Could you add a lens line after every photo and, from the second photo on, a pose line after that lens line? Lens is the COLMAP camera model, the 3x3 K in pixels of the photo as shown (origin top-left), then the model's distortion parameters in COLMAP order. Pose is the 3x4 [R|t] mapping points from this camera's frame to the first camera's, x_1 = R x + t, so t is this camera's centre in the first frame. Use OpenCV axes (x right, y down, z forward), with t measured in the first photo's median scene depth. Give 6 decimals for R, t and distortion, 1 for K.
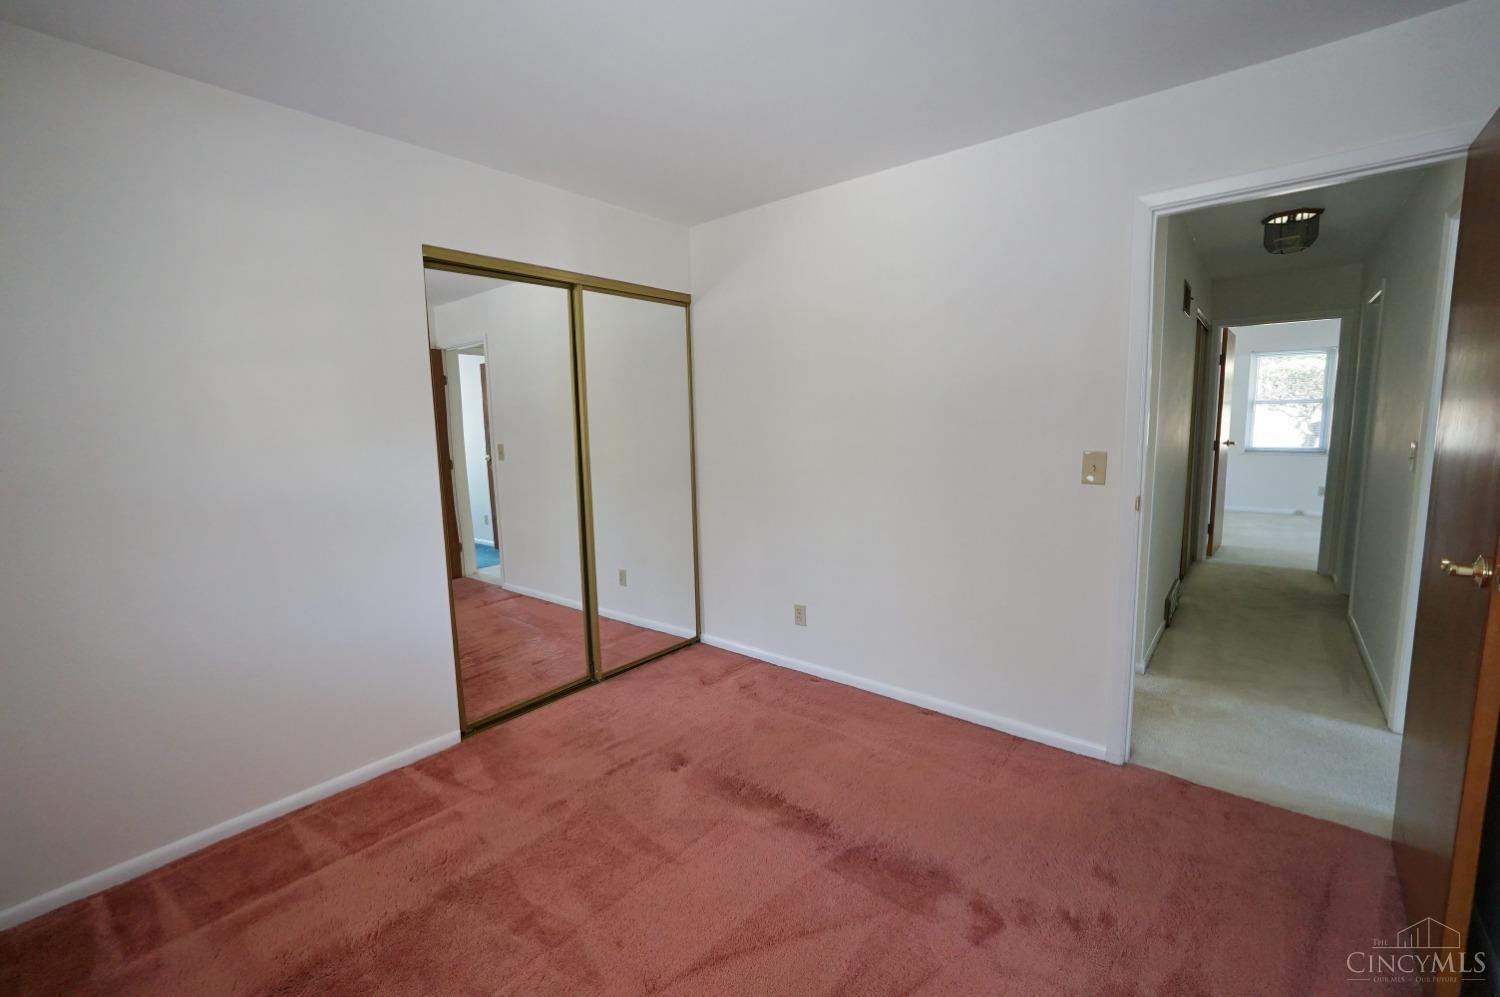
lens RADIAL K [[631.6, 0, 741.3], [0, 631.6, 500.3], [0, 0, 1]] dist [-0.011293, 0.000187]
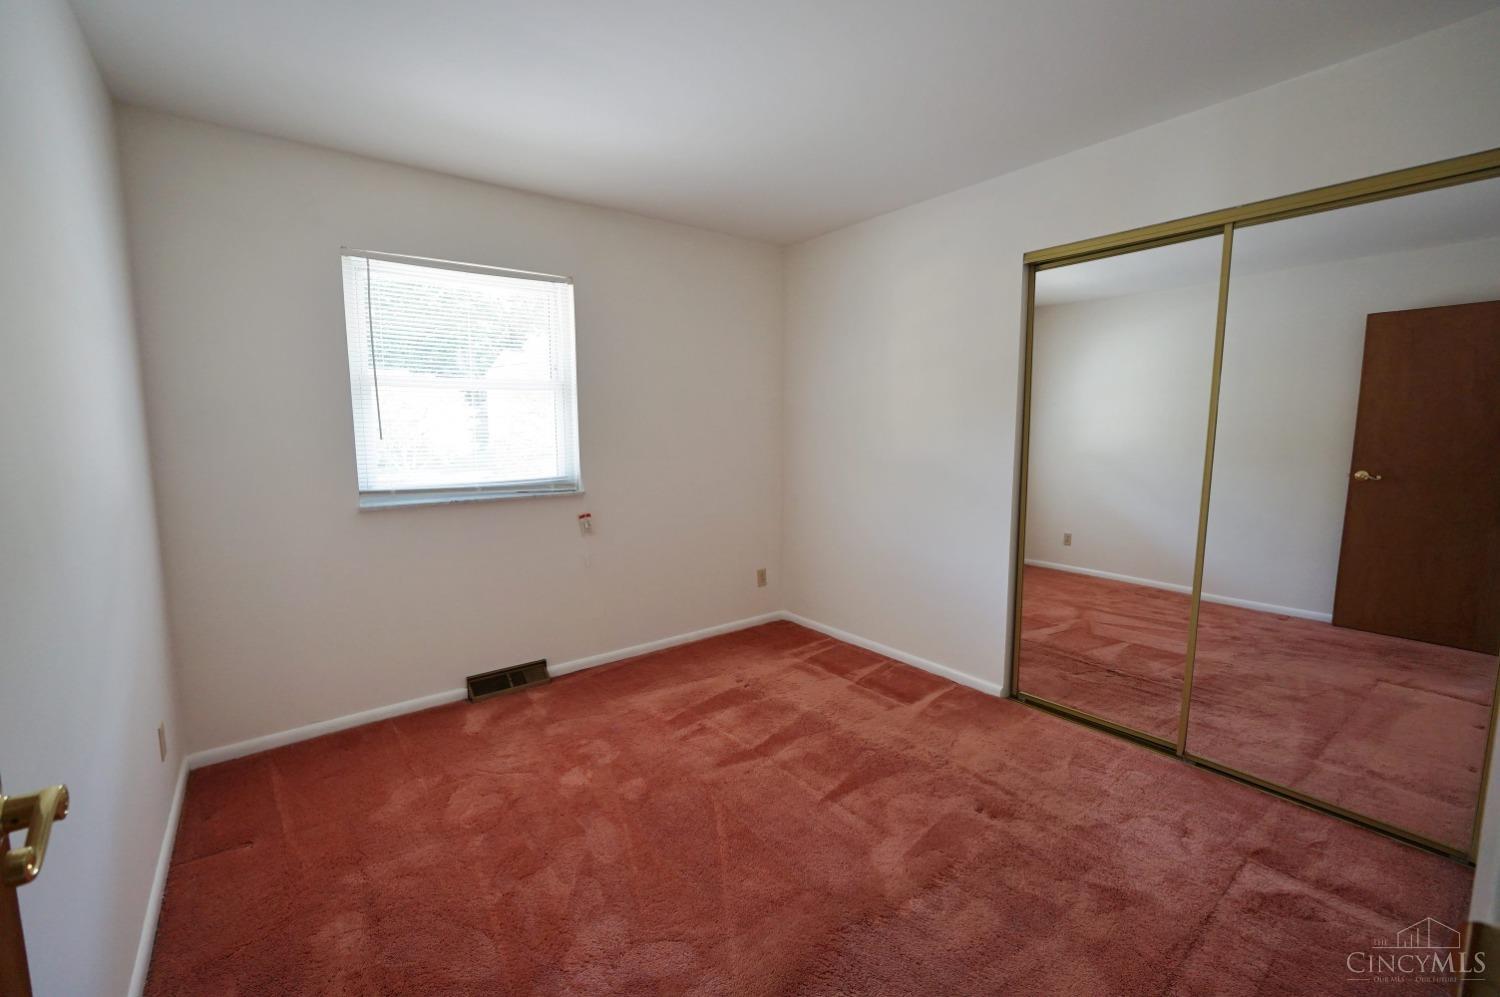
lens RADIAL K [[631.6, 0, 741.3], [0, 631.6, 500.3], [0, 0, 1]] dist [-0.011293, 0.000187]
pose [[-0.224037, 0.134342, -0.965277, 0.709261], [-0.124847, 0.978337, 0.165136, -0.088083], [0.966551, 0.157509, -0.202412, 0.747702]]
